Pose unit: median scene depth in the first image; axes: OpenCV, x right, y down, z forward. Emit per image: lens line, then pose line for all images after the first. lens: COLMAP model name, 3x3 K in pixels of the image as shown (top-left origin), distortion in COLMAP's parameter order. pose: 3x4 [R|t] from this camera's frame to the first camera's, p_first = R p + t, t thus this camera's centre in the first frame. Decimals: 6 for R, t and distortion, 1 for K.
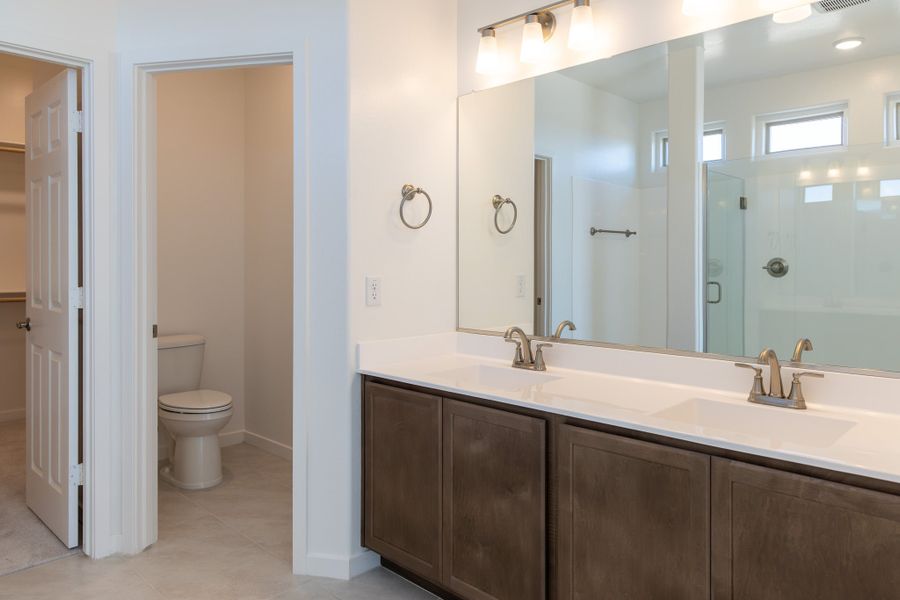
lens RADIAL K [[627.3, 0, 452.9], [0, 627.3, 261.5], [0, 0, 1]] dist [0.003446, -0.000500]
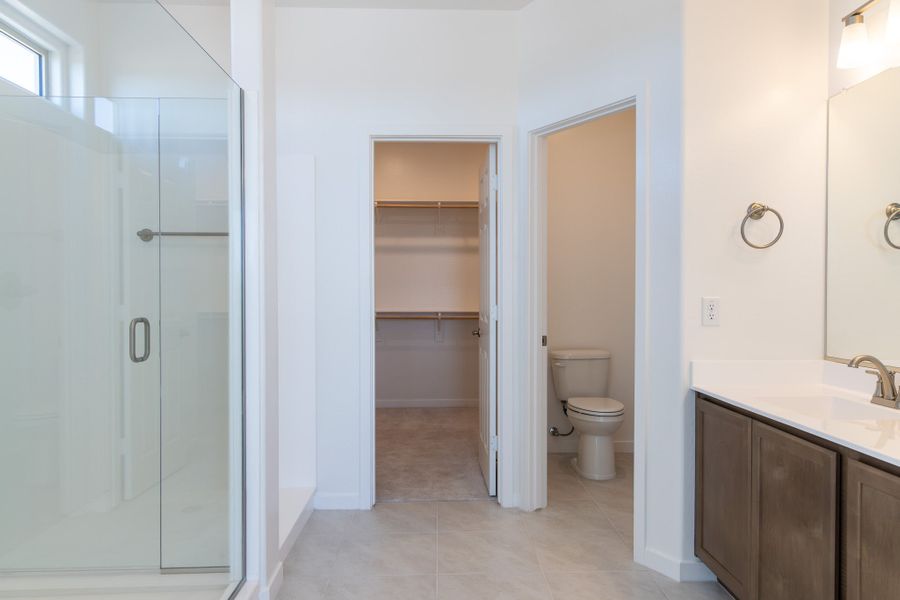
lens RADIAL K [[635.9, 0, 450.0], [0, 635.9, 300.0], [0, 0, 1]] dist [0.001989, 0.002140]
pose [[0.697921, 0.005269, -0.716155, 0.322920], [0.001602, 0.999959, 0.008919, 0.018377], [0.716173, -0.007372, 0.697884, -0.027445]]
